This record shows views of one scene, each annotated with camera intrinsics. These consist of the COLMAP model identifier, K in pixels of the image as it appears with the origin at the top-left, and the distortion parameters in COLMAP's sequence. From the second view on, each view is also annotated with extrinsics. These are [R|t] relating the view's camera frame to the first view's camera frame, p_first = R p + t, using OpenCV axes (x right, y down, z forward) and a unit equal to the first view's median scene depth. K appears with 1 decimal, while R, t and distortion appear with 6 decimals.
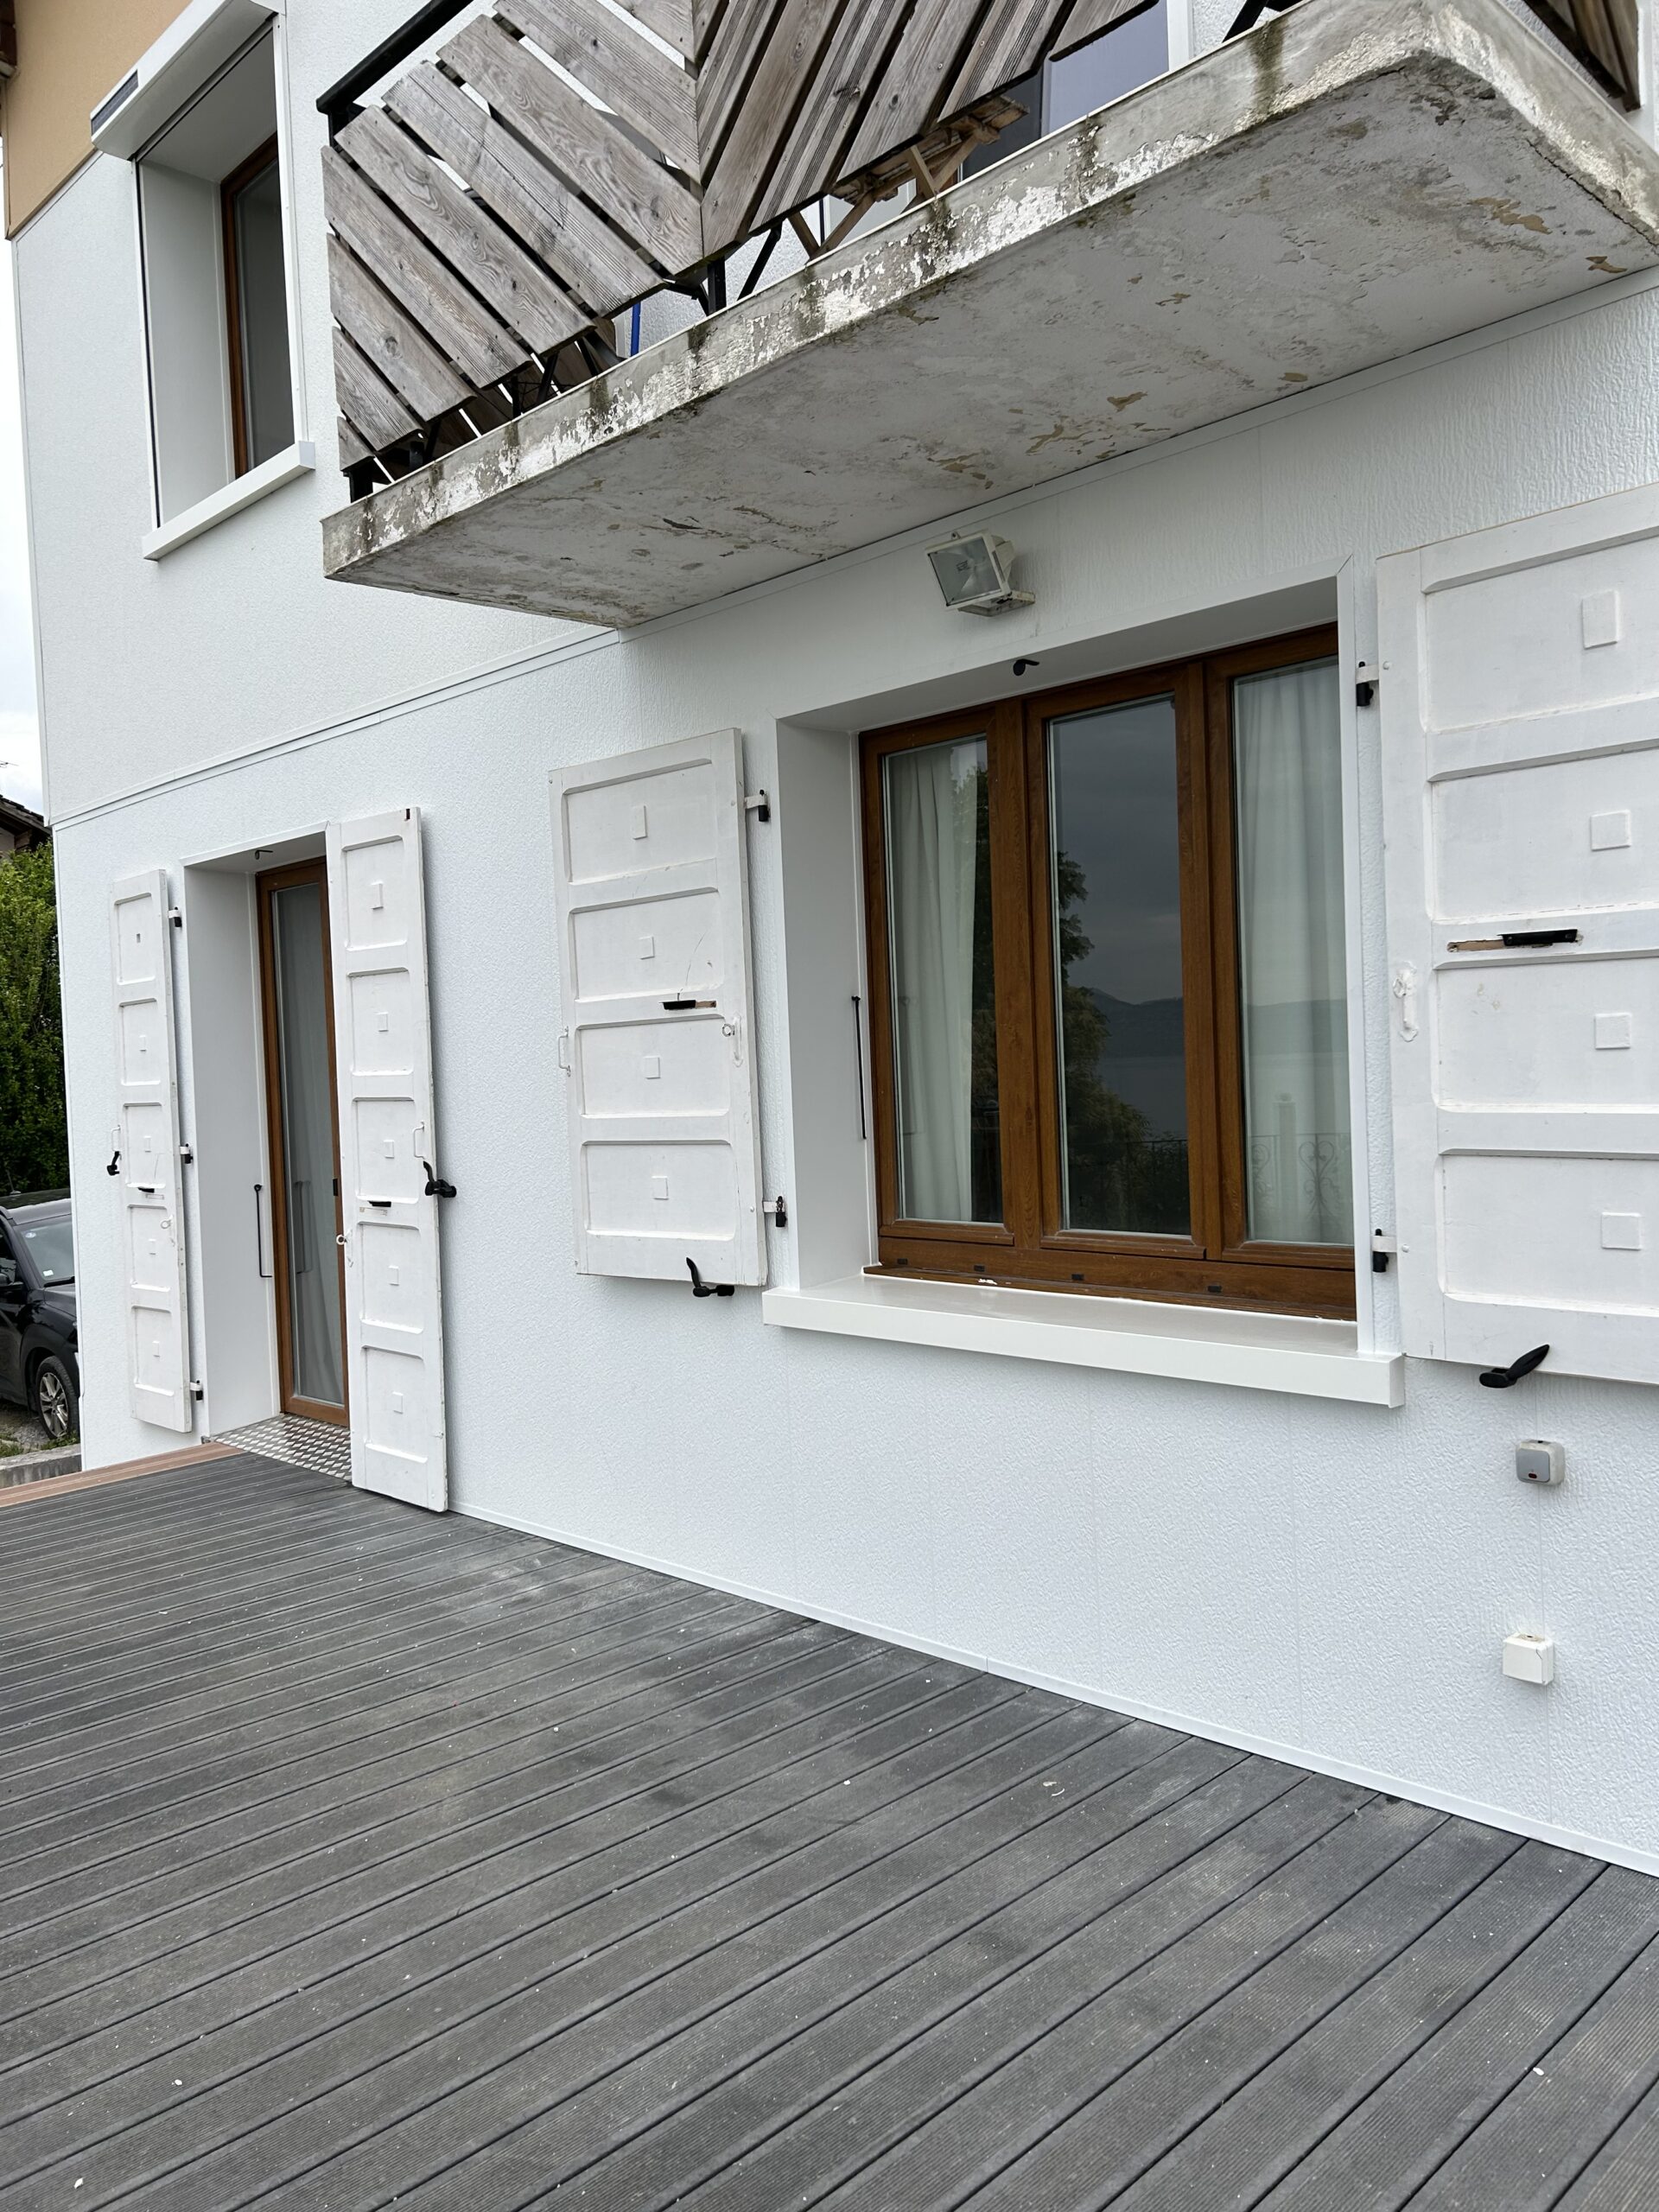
lens RADIAL K [[1676.5, 0, 825.6], [0, 1676.5, 1105.2], [0, 0, 1]] dist [0.045986, -0.039212]
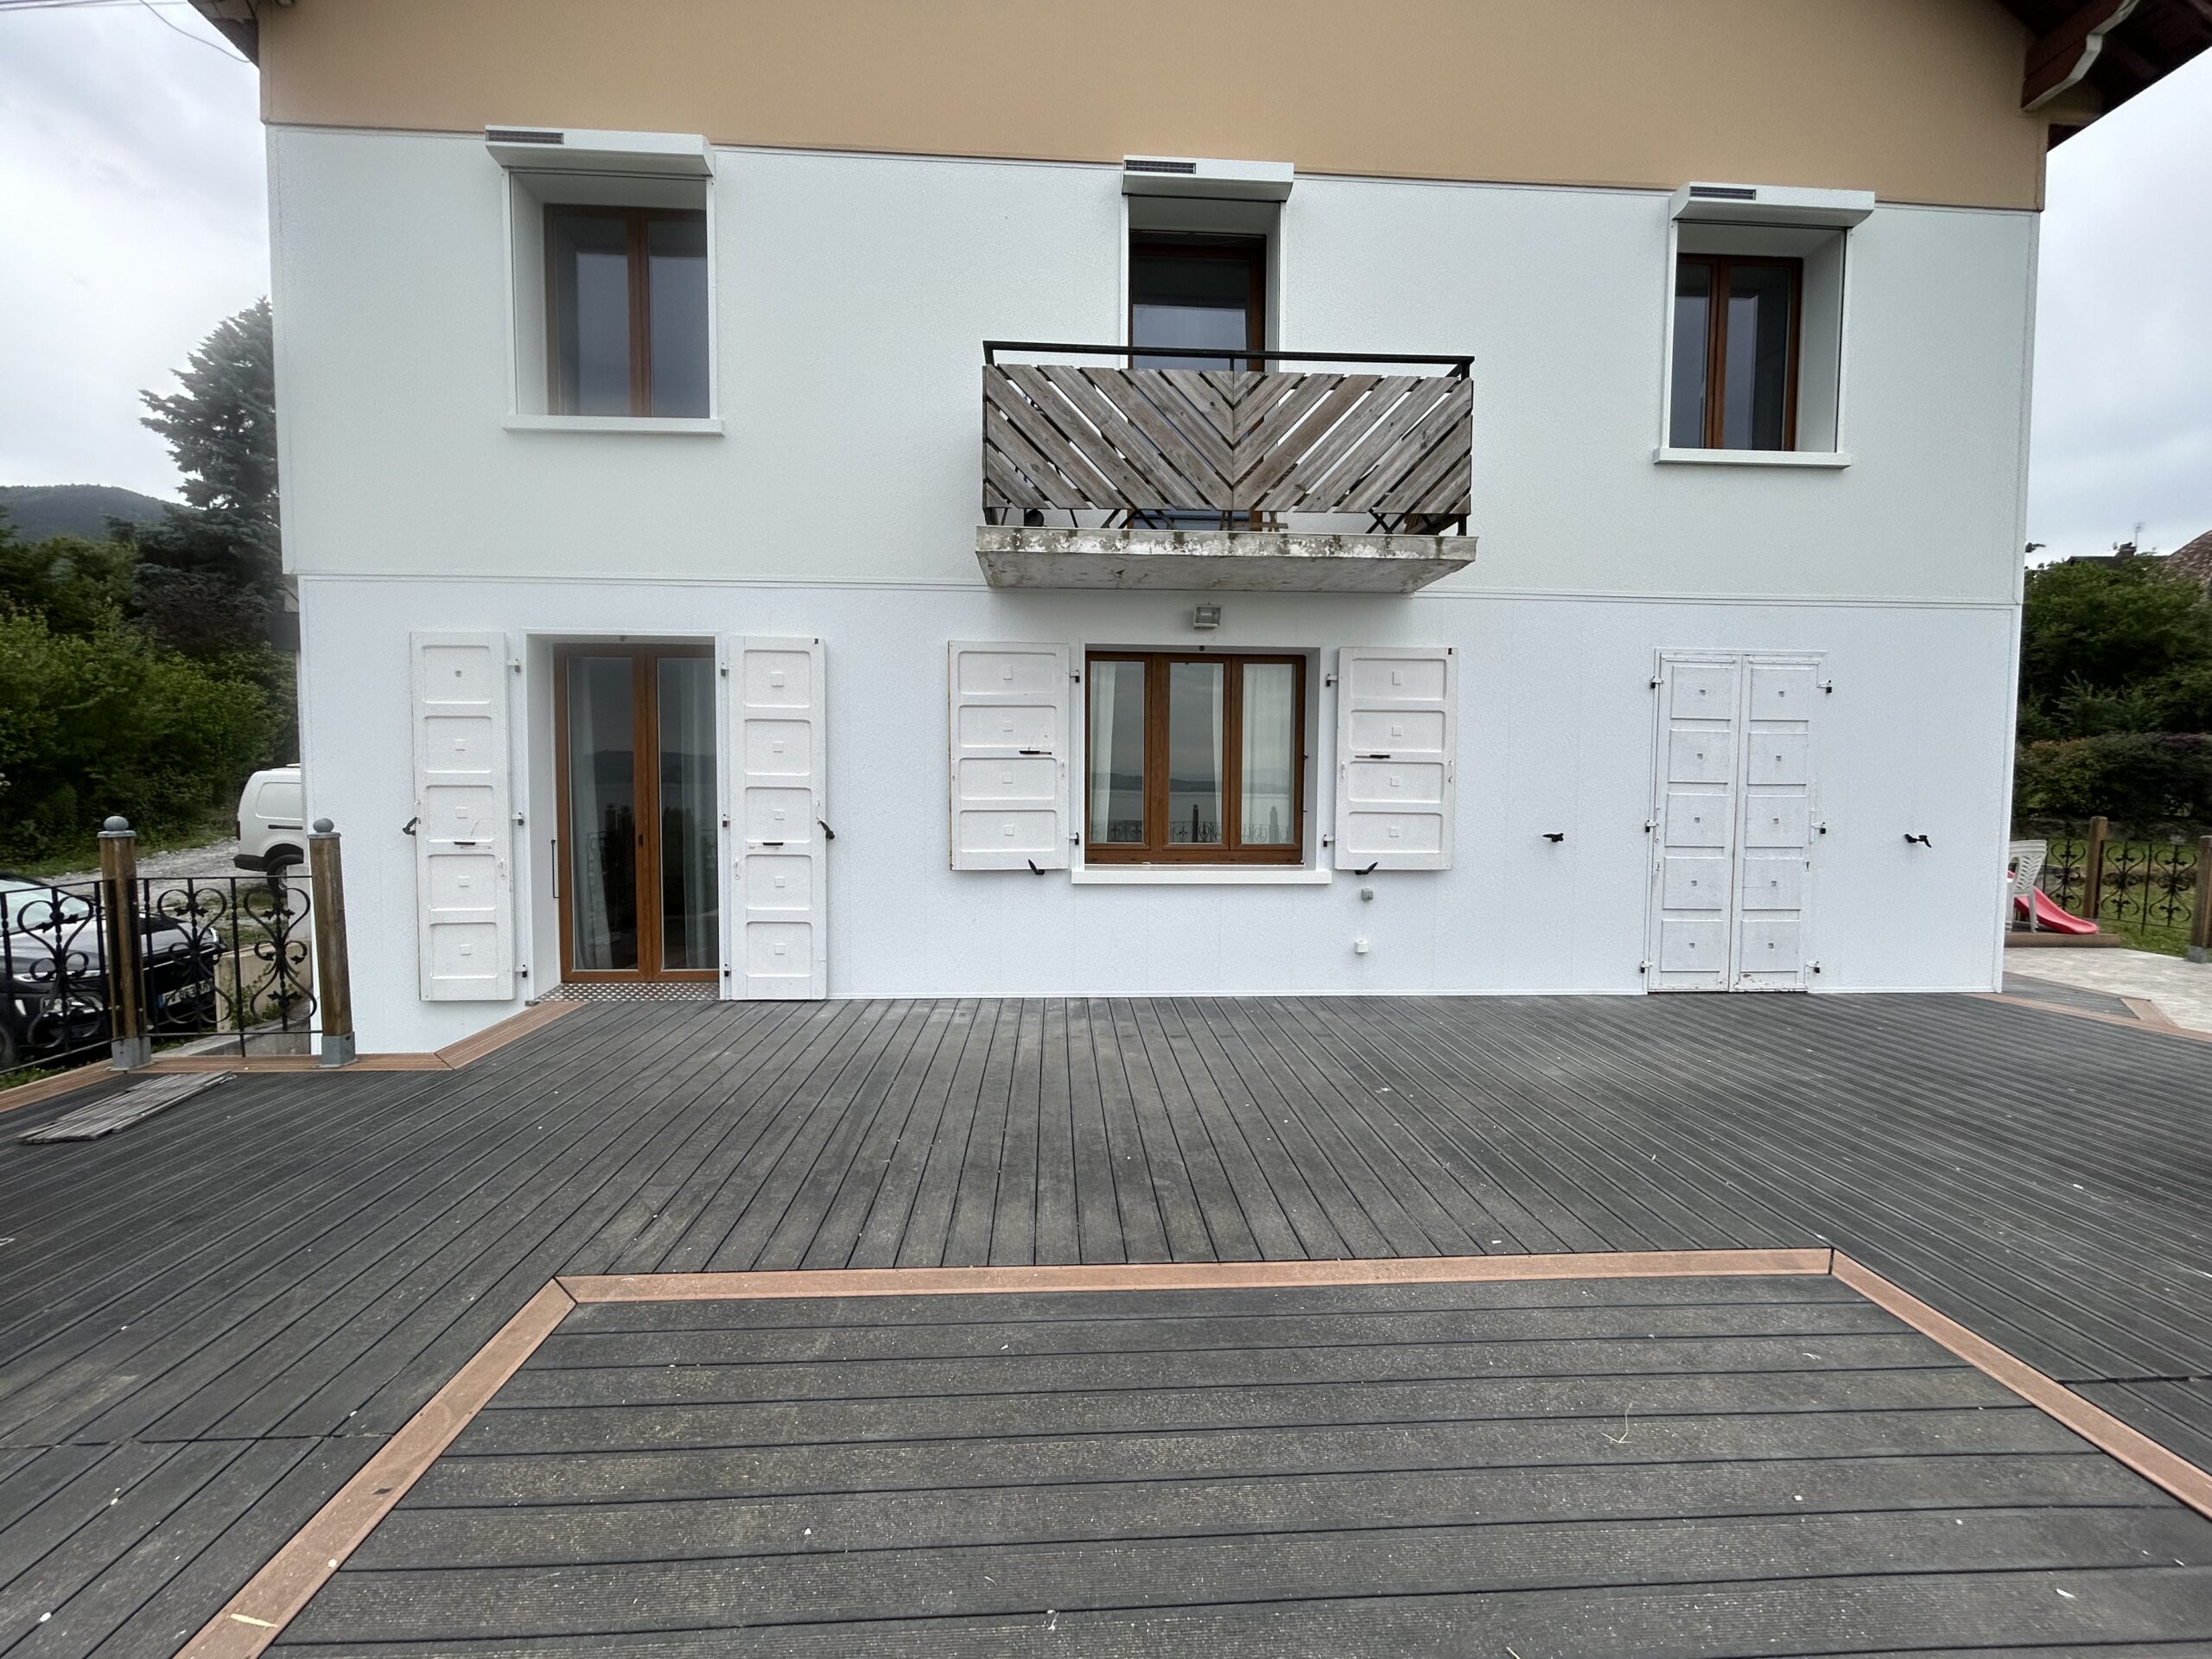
lens RADIAL K [[889.5, 0, 1100.9], [0, 889.5, 827.8], [0, 0, 1]] dist [0.000634, 0.001219]
pose [[0.655256, 0.007663, 0.755368, -1.211429], [-0.011849, 0.999930, 0.000135, 0.056337], [-0.755314, -0.009039, 0.655301, 0.117023]]
